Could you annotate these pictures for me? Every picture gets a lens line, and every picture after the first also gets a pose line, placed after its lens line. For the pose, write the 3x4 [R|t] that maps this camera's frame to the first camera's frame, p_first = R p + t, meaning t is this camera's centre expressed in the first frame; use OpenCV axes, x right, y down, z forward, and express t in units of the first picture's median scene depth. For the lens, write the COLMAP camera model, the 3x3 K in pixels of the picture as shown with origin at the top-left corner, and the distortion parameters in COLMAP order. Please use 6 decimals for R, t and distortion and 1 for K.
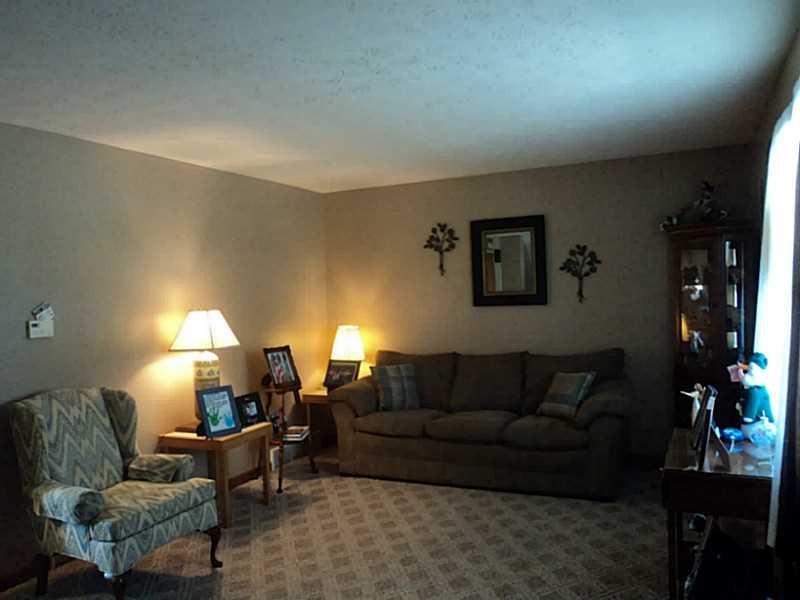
lens RADIAL K [[640.8, 0, 400.0], [0, 640.8, 300.0], [0, 0, 1]] dist [-0.037780, 0.007442]
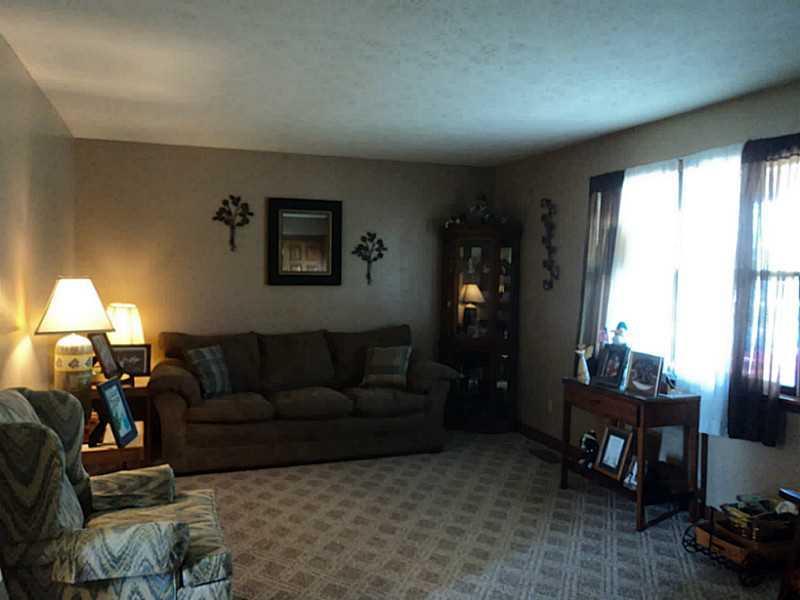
lens RADIAL K [[640.8, 0, 400.0], [0, 640.8, 300.0], [0, 0, 1]] dist [-0.037780, 0.007442]
pose [[0.697996, 0.013731, 0.715970, -0.487847], [-0.028598, 0.999553, 0.008711, 0.020358], [-0.715530, -0.026555, 0.698077, 0.187433]]
